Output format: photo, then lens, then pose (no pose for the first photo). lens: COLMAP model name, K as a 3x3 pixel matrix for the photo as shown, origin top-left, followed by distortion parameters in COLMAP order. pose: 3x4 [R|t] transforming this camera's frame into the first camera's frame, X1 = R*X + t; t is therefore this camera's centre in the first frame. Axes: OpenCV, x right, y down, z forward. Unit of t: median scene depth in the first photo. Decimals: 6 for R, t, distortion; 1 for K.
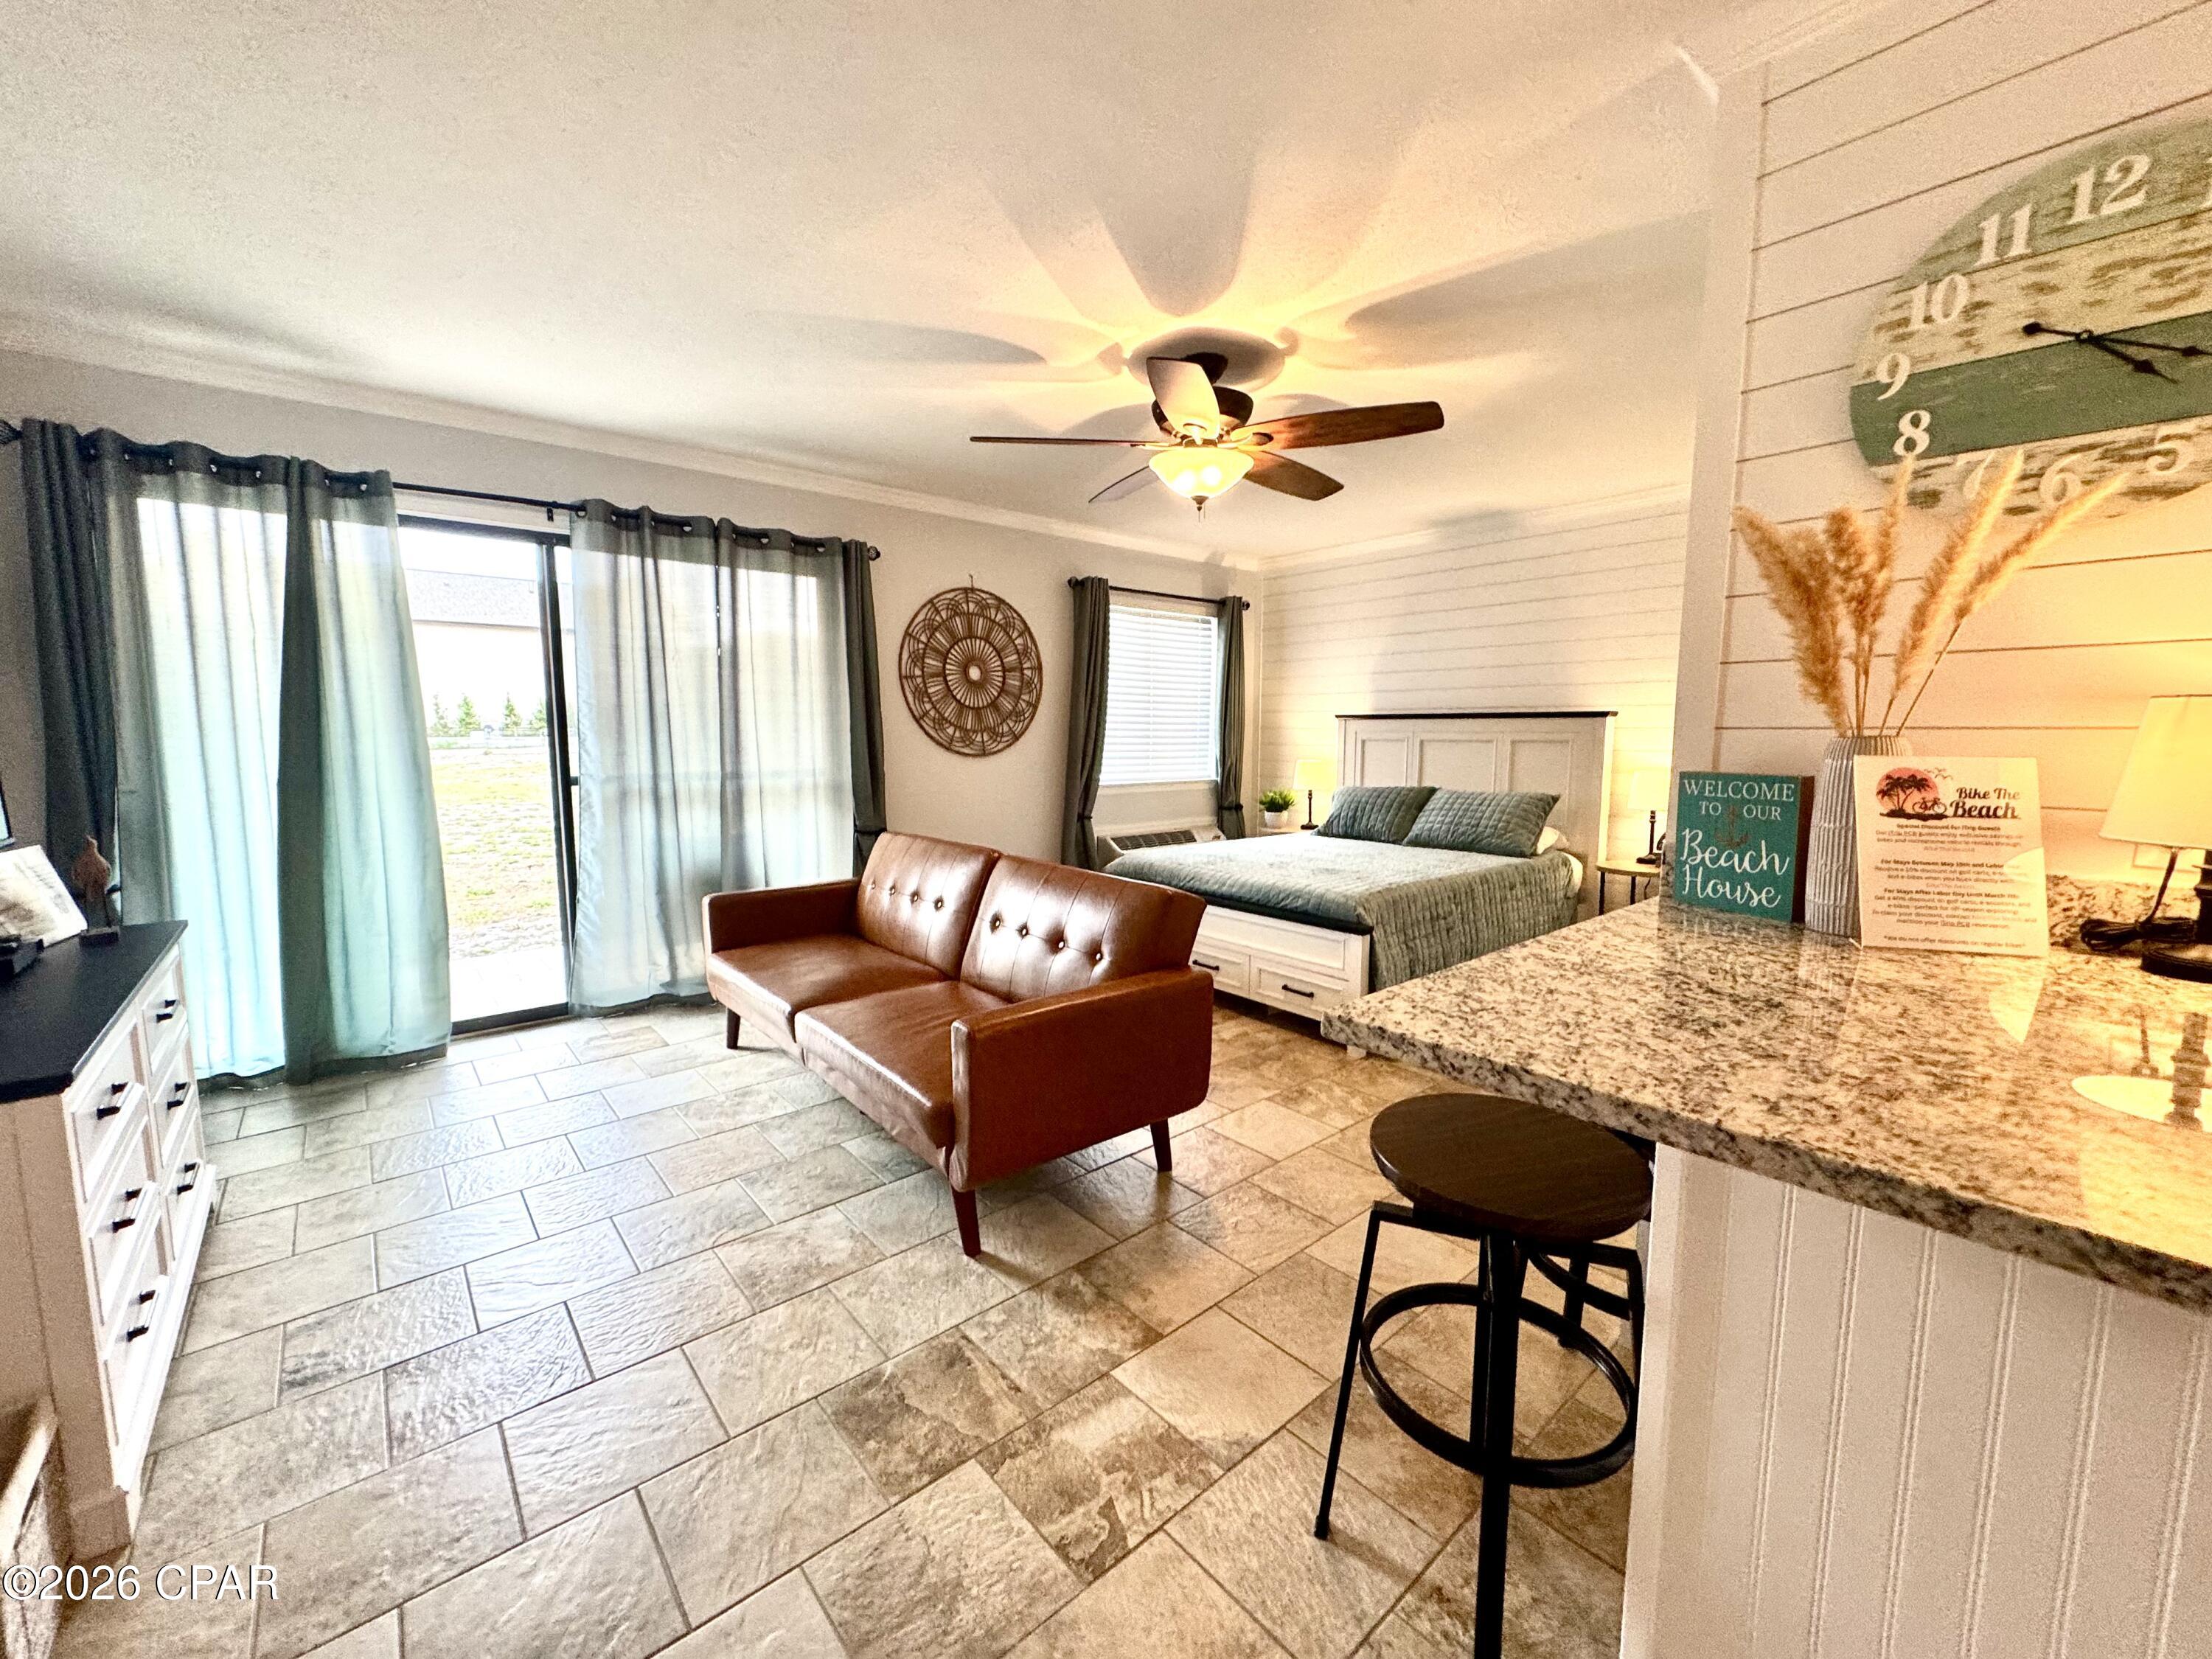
lens RADIAL K [[883.3, 0, 1103.0], [0, 883.3, 824.6], [0, 0, 1]] dist [-0.003144, 0.000780]
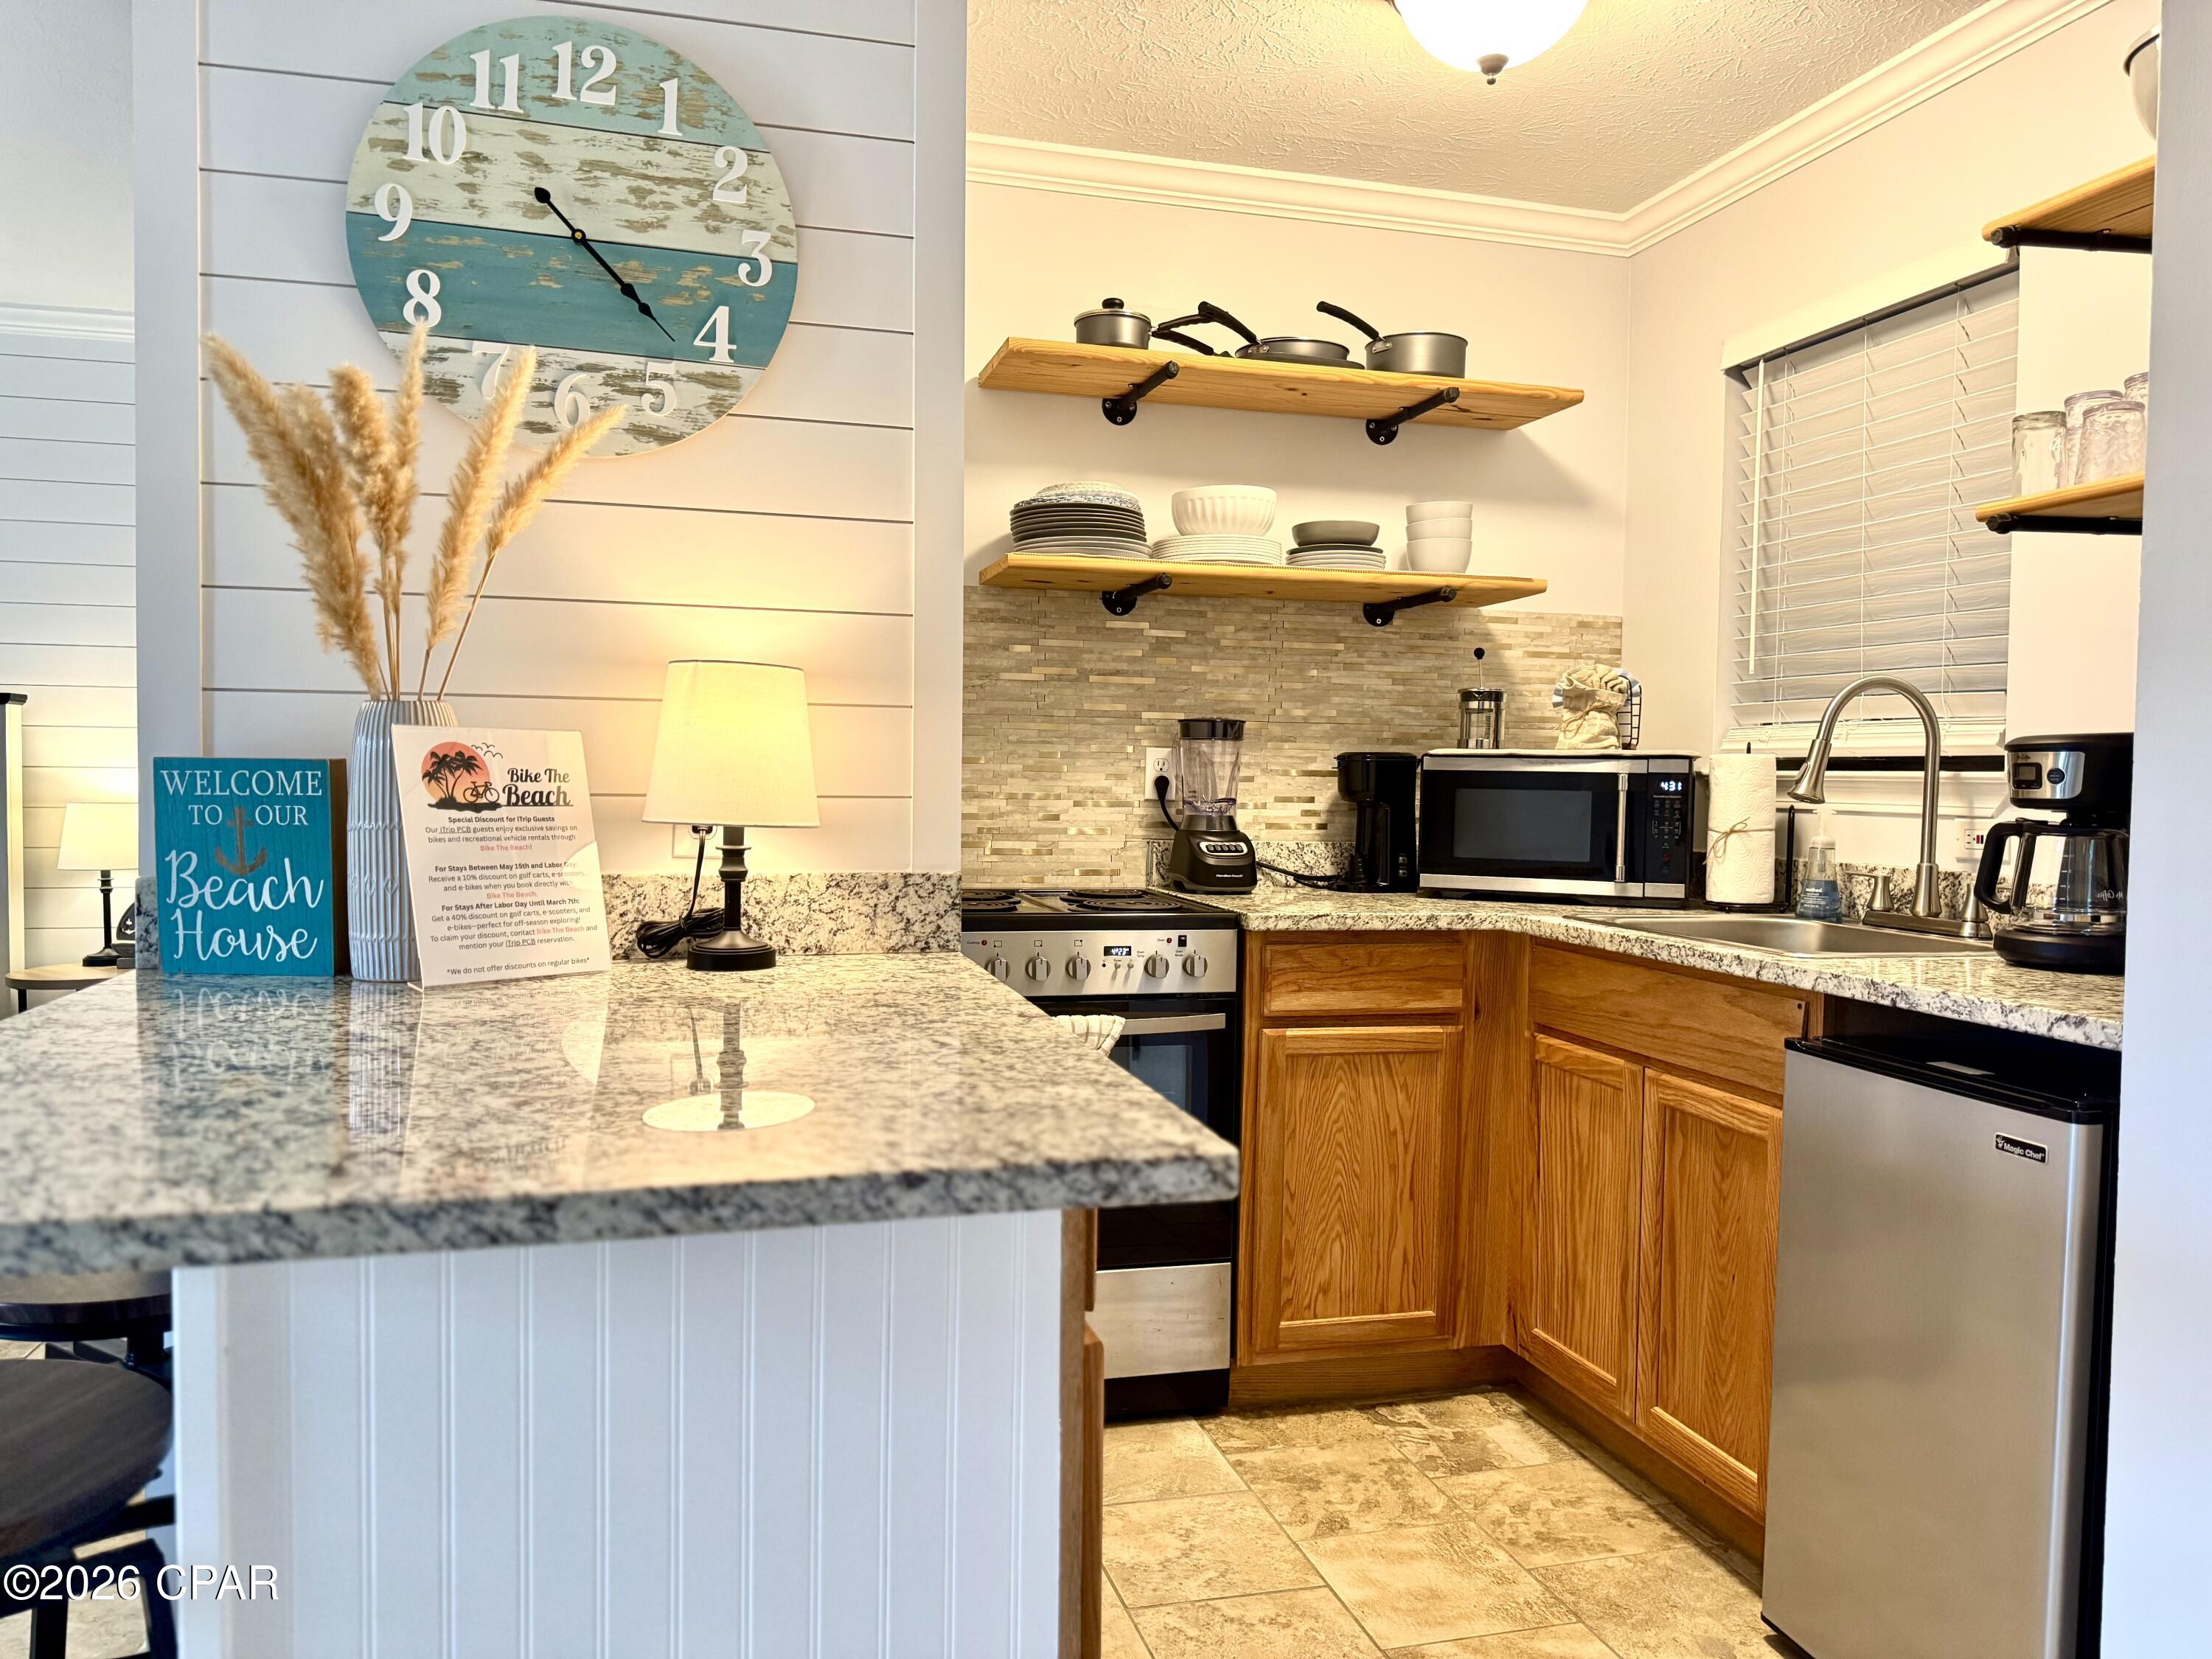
lens RADIAL K [[1563.3, 0, 1094.9], [0, 1563.3, 835.8], [0, 0, 1]] dist [0.051558, -0.066814]
pose [[0.433201, -0.032331, 0.900717, -0.028069], [0.083497, 0.996498, -0.004388, 0.034059], [-0.897422, 0.077108, 0.434383, -0.029930]]
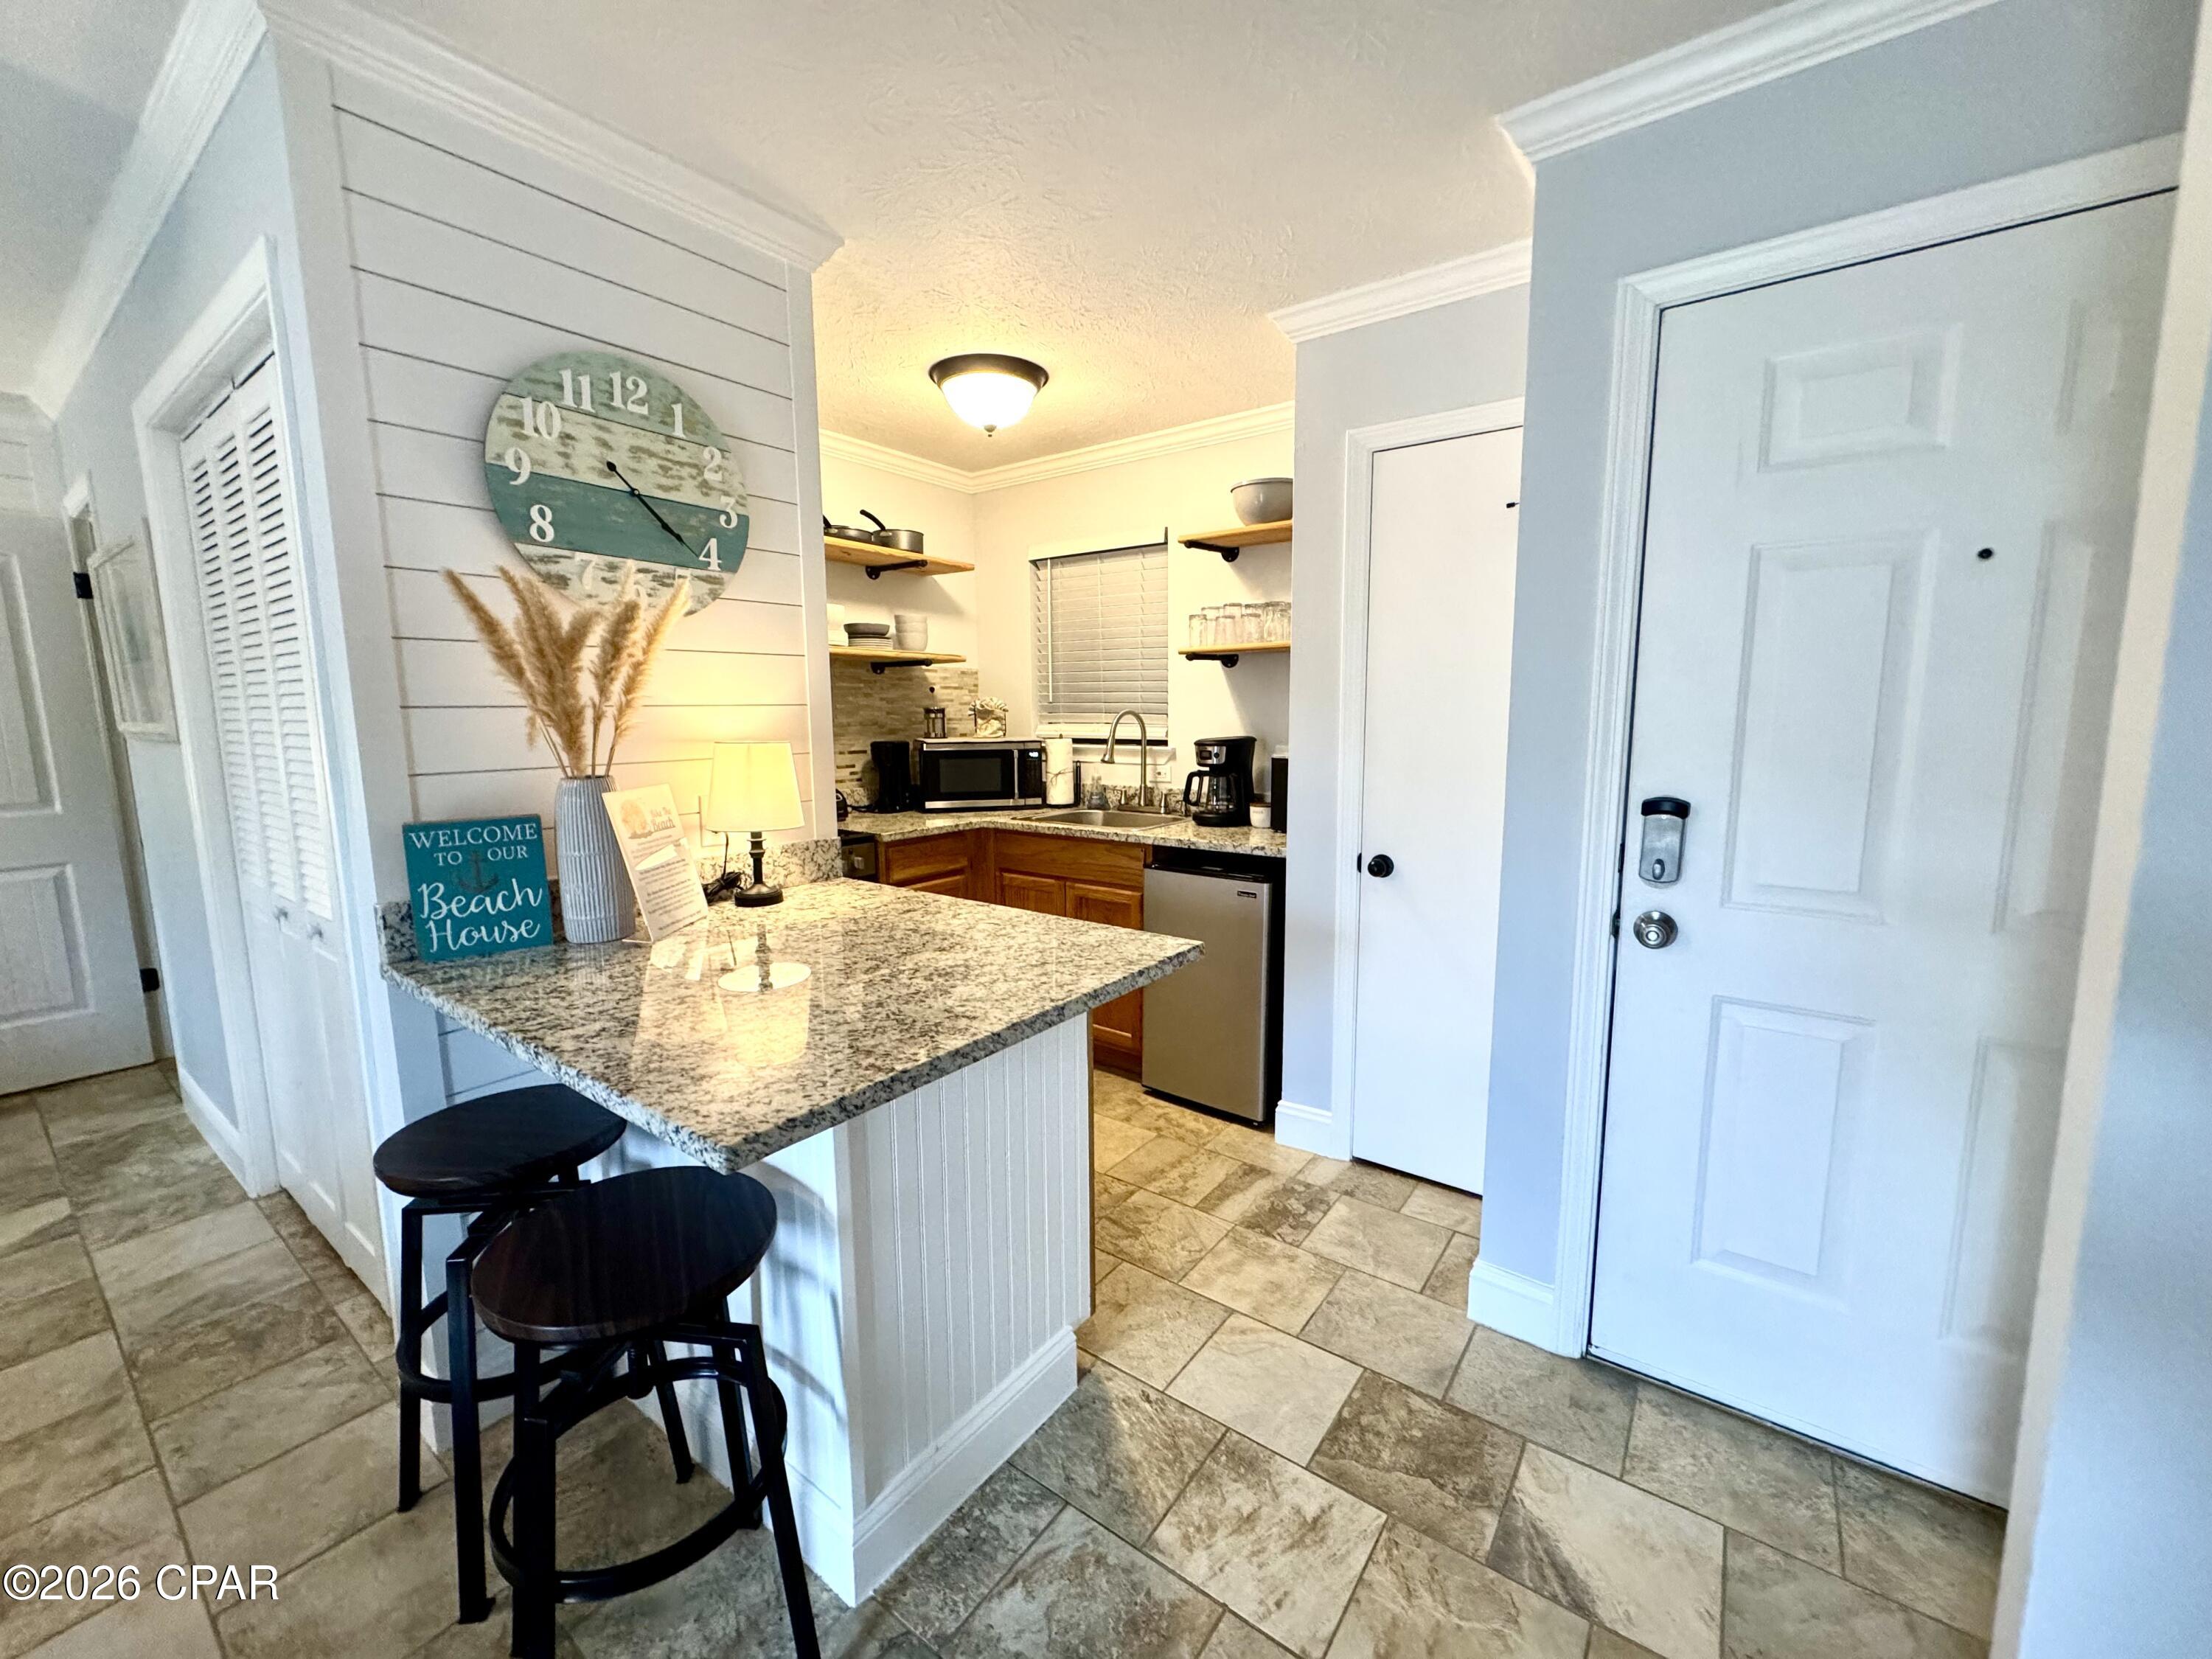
lens RADIAL K [[883.3, 0, 1104.5], [0, 883.3, 827.4], [0, 0, 1]] dist [-0.003144, 0.000780]
pose [[-0.225102, -0.131287, 0.965450, -0.258286], [0.111129, 0.980955, 0.159306, -0.079815], [-0.967977, 0.143149, -0.206225, 0.312848]]
